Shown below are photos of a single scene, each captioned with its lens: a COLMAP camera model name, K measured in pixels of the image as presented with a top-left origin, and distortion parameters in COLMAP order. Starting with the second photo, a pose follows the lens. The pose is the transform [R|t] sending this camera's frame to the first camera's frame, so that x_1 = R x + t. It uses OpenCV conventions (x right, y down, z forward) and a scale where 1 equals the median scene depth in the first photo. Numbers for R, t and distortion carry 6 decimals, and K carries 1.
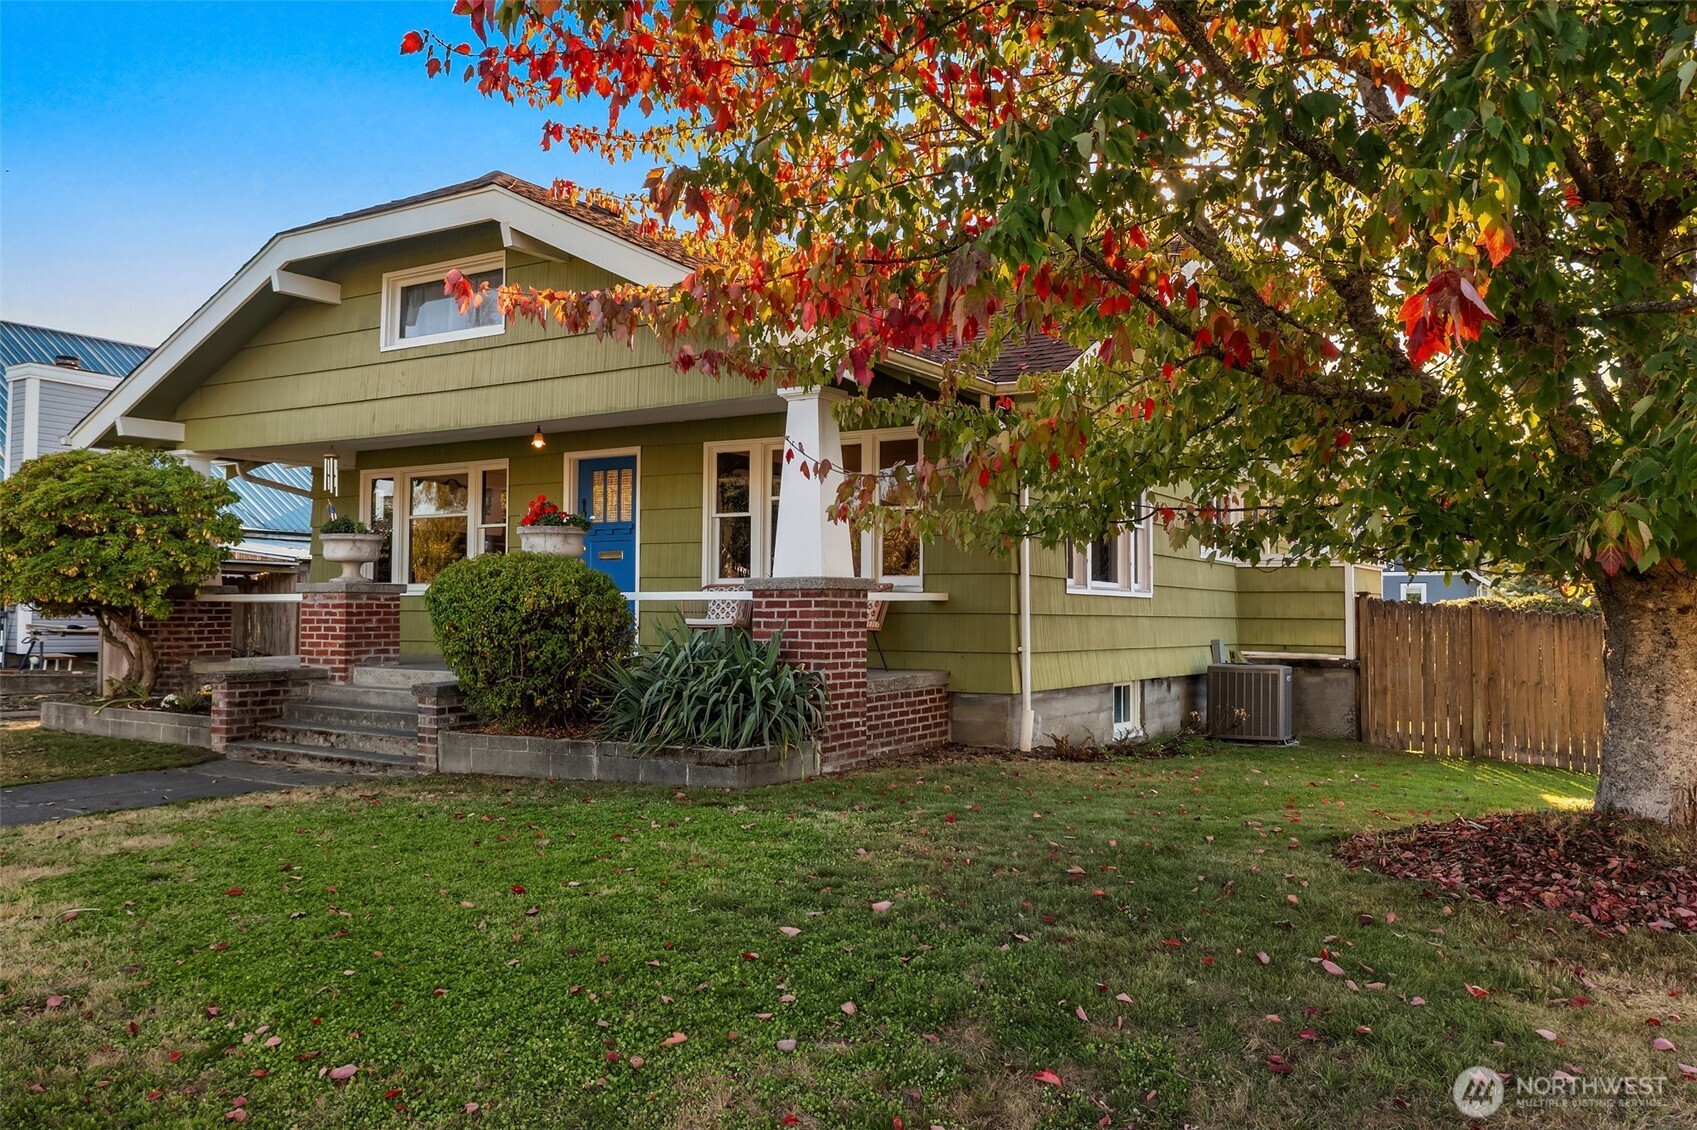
lens RADIAL K [[1364.7, 0, 848.5], [0, 1364.7, 565.0], [0, 0, 1]] dist [-0.035706, -0.000895]
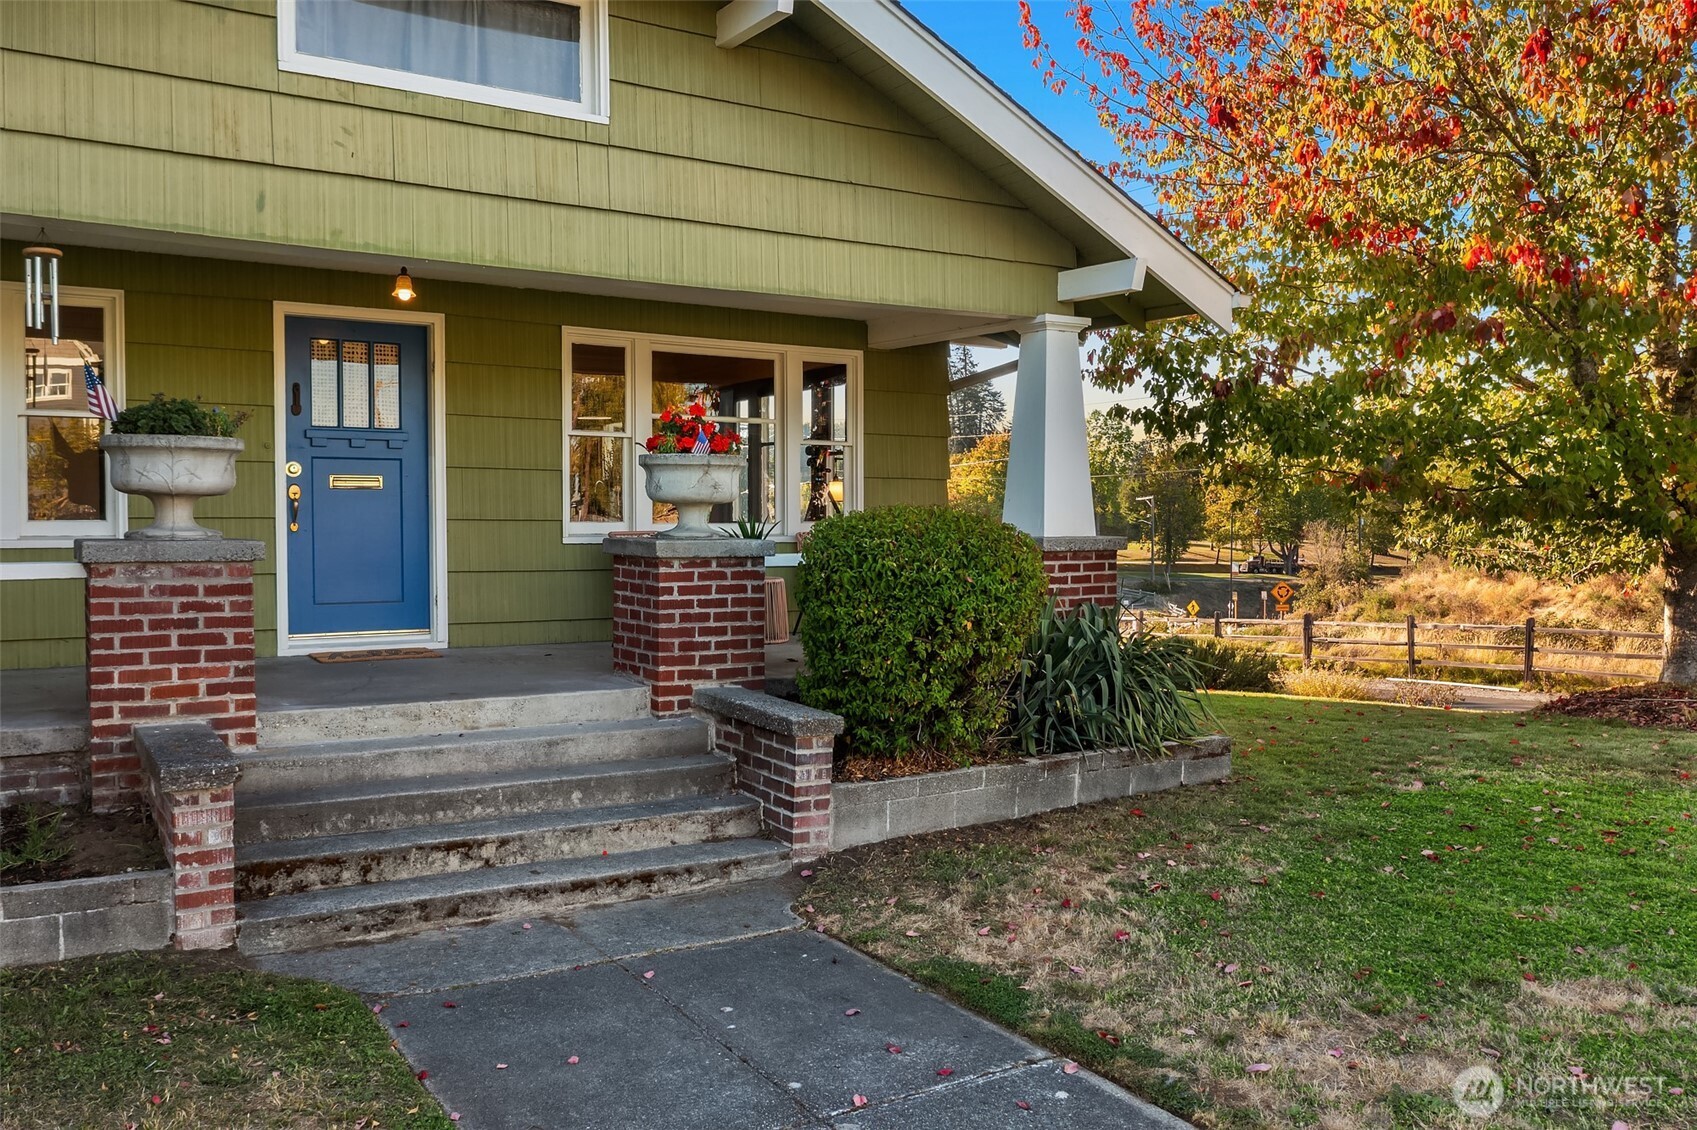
lens RADIAL K [[1364.7, 0, 848.5], [0, 1364.7, 565.0], [0, 0, 1]] dist [-0.035706, -0.000895]
pose [[0.438033, -0.040852, 0.898030, -0.823349], [-0.038847, 0.997174, 0.064310, -0.021645], [-0.898119, -0.063056, 0.435208, 0.688345]]
